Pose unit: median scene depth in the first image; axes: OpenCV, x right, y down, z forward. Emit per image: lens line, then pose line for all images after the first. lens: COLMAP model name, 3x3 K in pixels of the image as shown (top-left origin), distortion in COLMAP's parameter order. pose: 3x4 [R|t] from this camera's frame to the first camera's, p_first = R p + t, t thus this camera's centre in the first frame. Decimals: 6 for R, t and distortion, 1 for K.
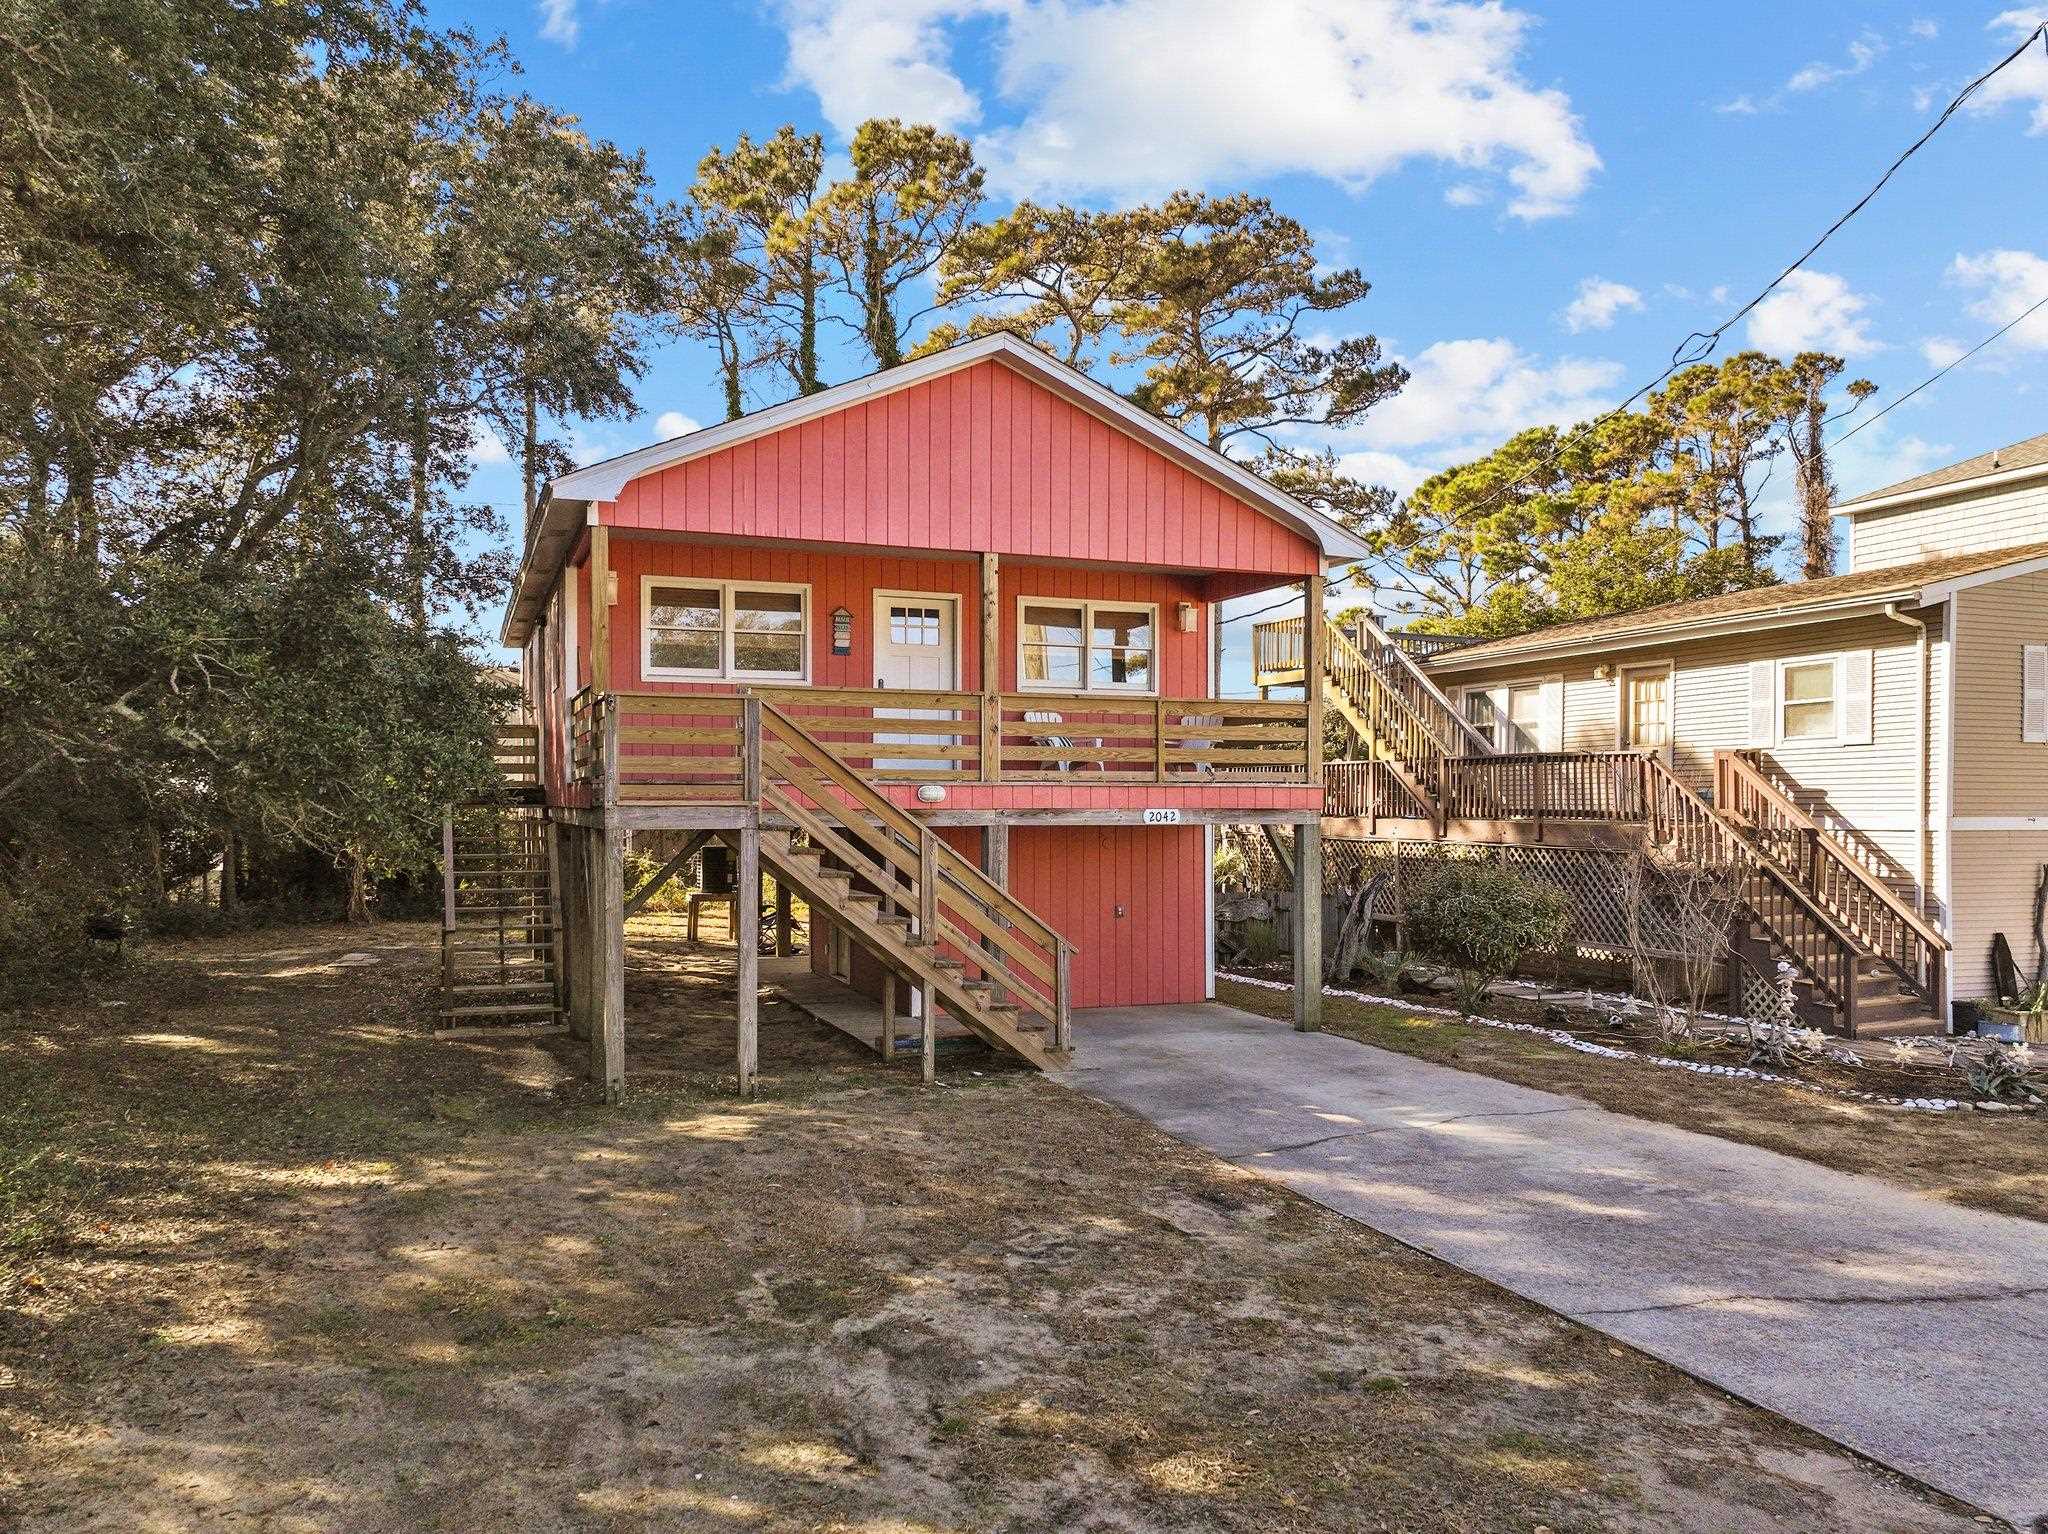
lens RADIAL K [[1500.2, 0, 1020.2], [0, 1500.2, 855.1], [0, 0, 1]] dist [0.007708, 0.007955]
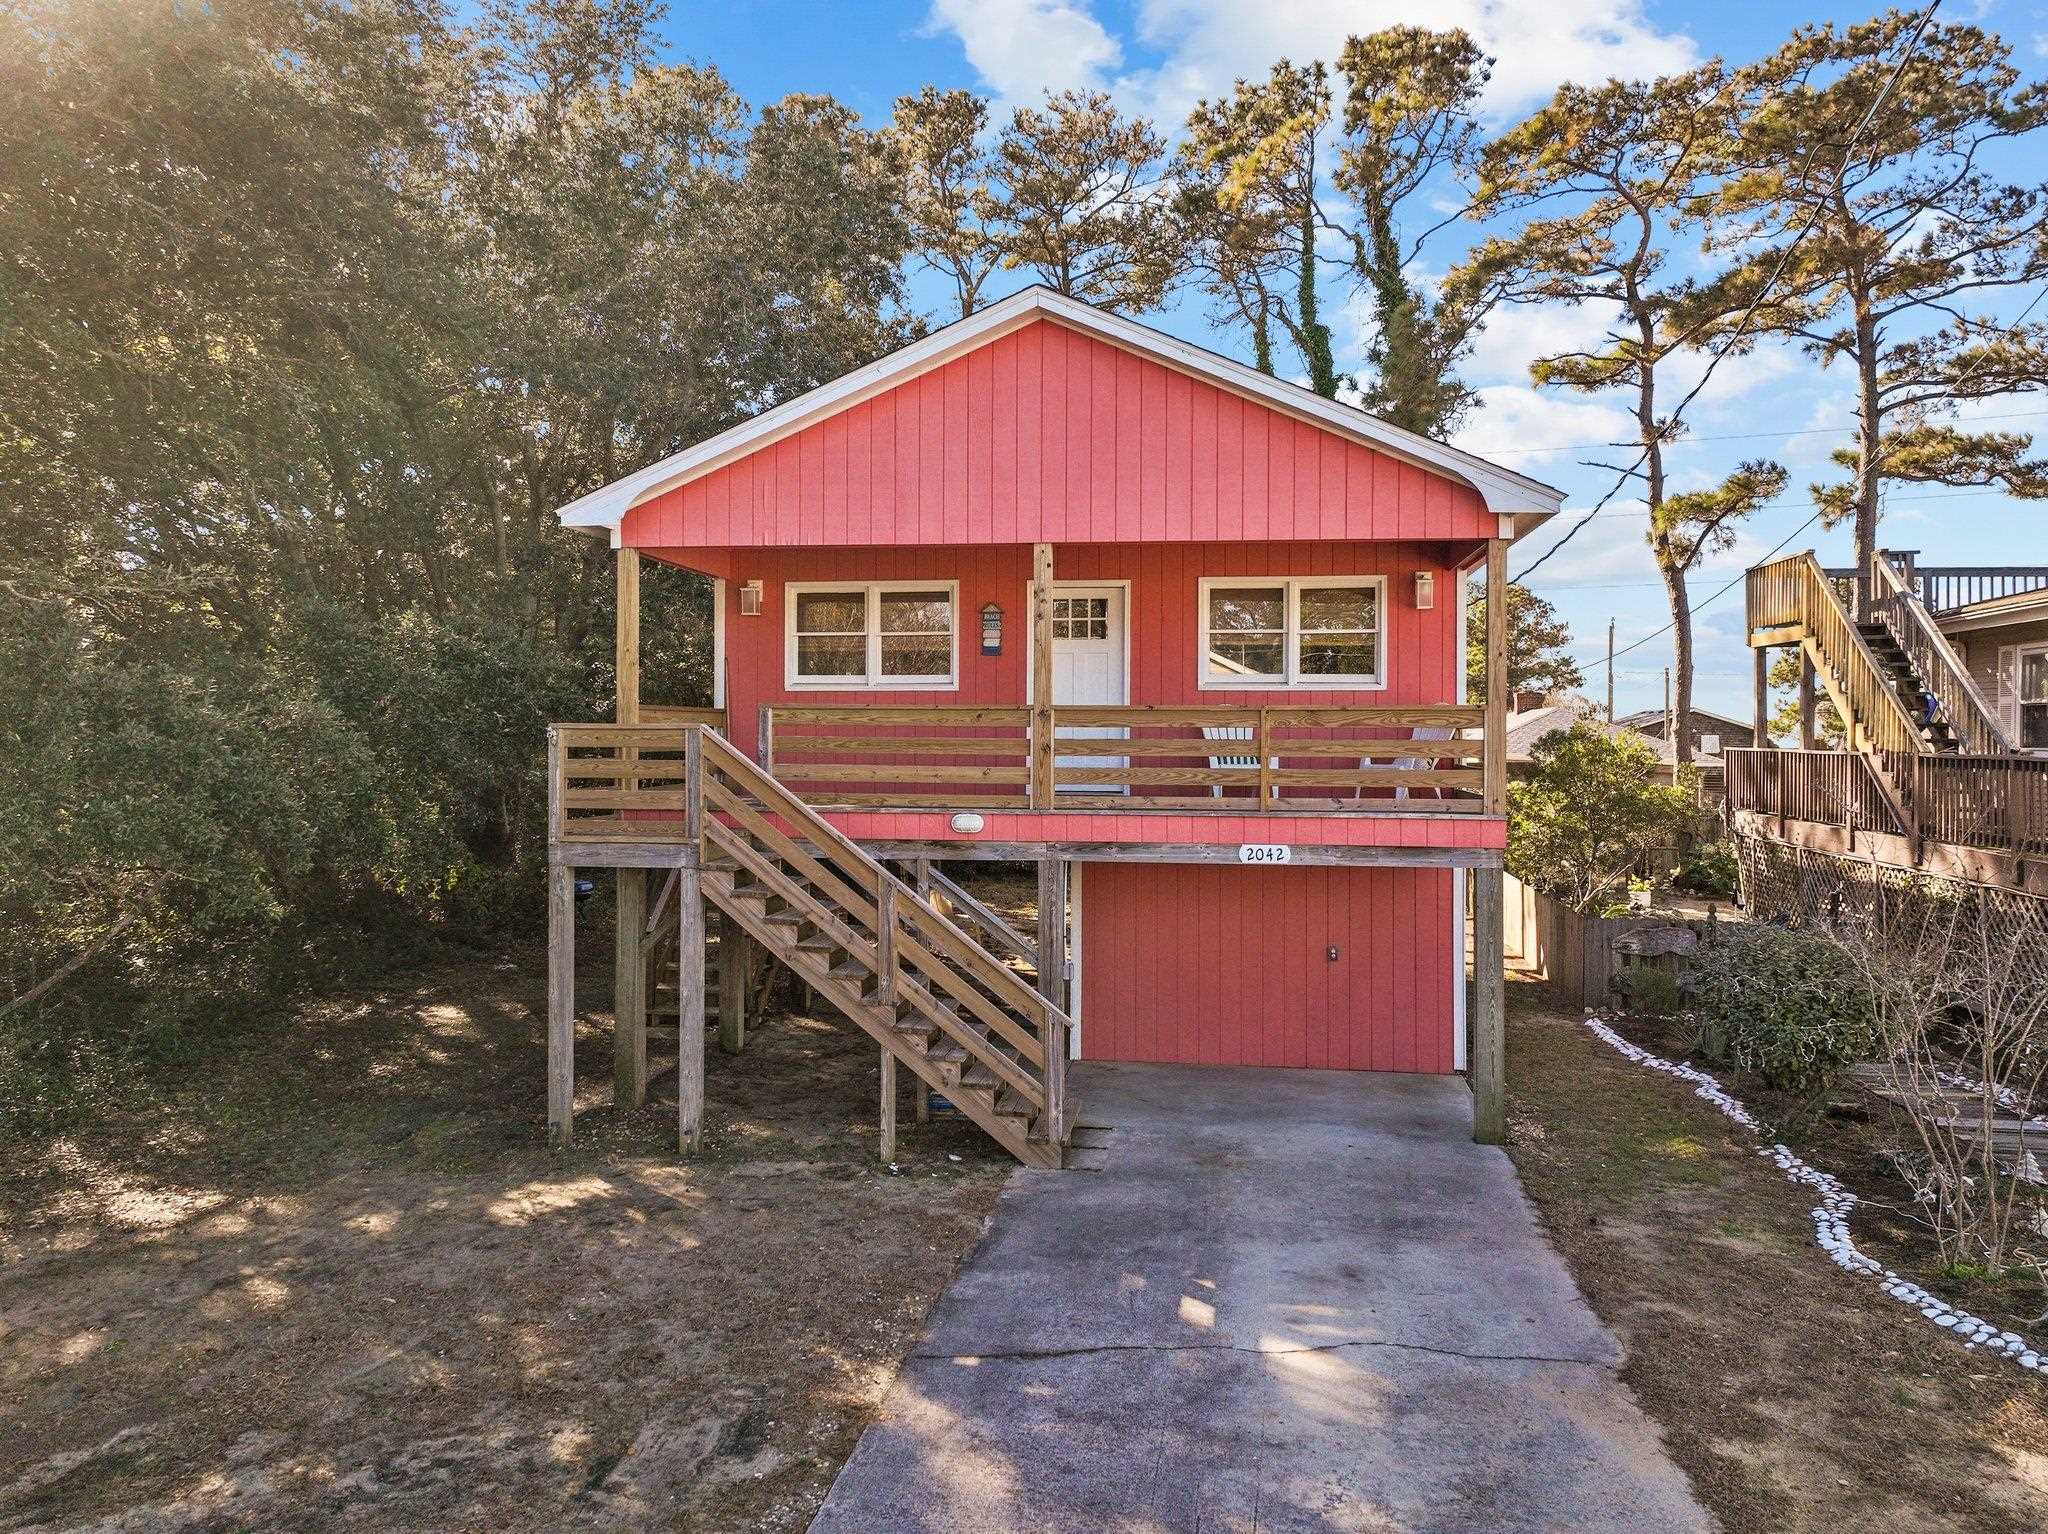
lens RADIAL K [[1494.0, 0, 1024.0], [0, 1494.0, 767.0], [0, 0, 1]] dist [-0.004146, 0.022637]
pose [[0.870796, 0.012157, -0.491495, 0.421802], [-0.019824, 0.999749, -0.010394, -0.069303], [0.491245, 0.018794, 0.870818, 0.272835]]
